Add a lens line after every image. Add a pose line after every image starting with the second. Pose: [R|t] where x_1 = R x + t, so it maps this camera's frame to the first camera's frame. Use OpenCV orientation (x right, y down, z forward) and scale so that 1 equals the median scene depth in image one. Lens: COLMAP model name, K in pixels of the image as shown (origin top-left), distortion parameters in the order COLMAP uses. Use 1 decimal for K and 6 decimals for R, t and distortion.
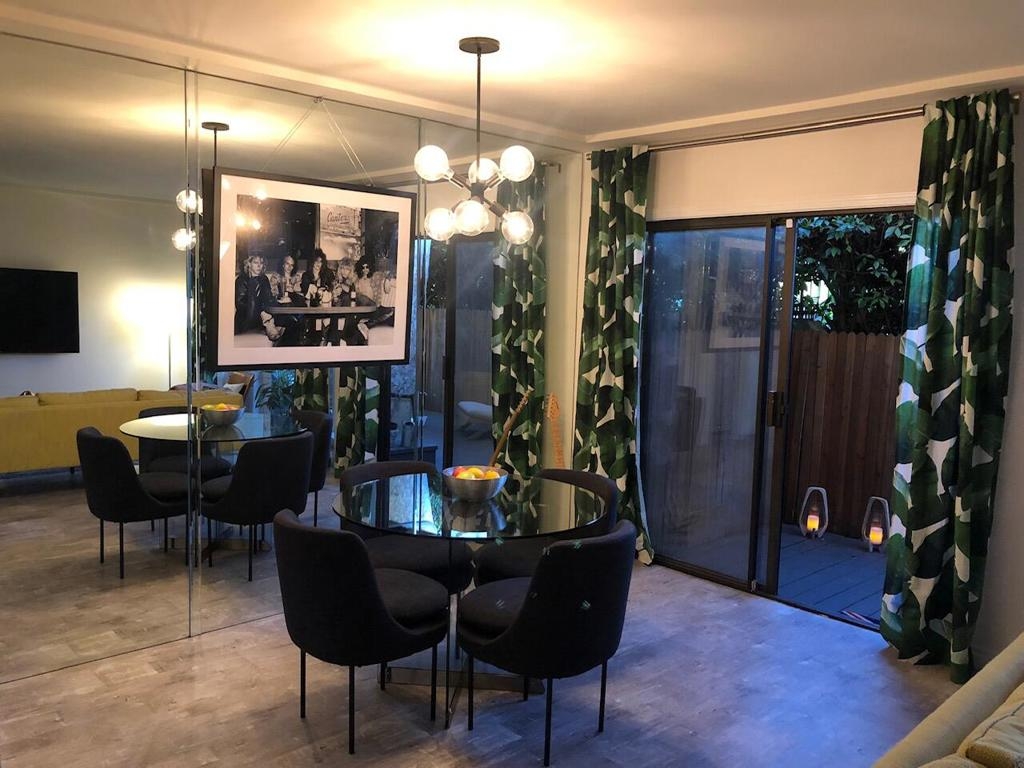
lens RADIAL K [[845.8, 0, 512.0], [0, 845.8, 384.0], [0, 0, 1]] dist [0.056273, -0.114494]
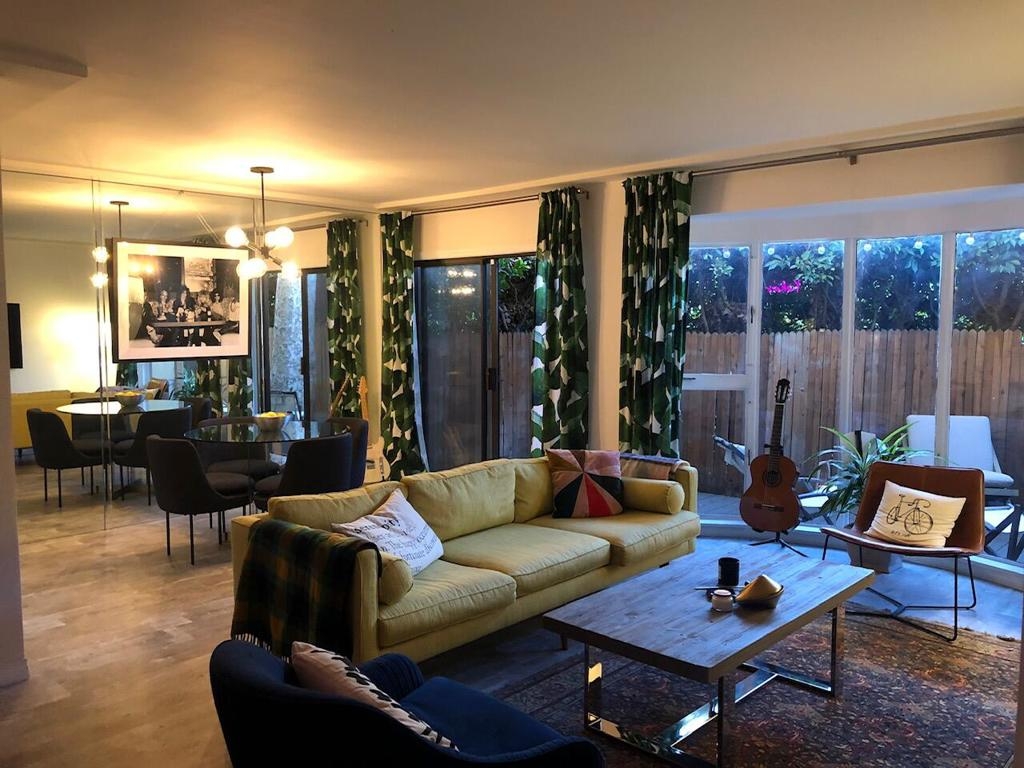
lens RADIAL K [[834.1, 0, 512.0], [0, 834.1, 384.0], [0, 0, 1]] dist [0.074804, -0.103368]
pose [[0.997521, -0.033051, 0.062130, 0.260263], [0.034135, 0.999282, -0.016461, 0.066991], [-0.061541, 0.018541, 0.997932, -0.560226]]
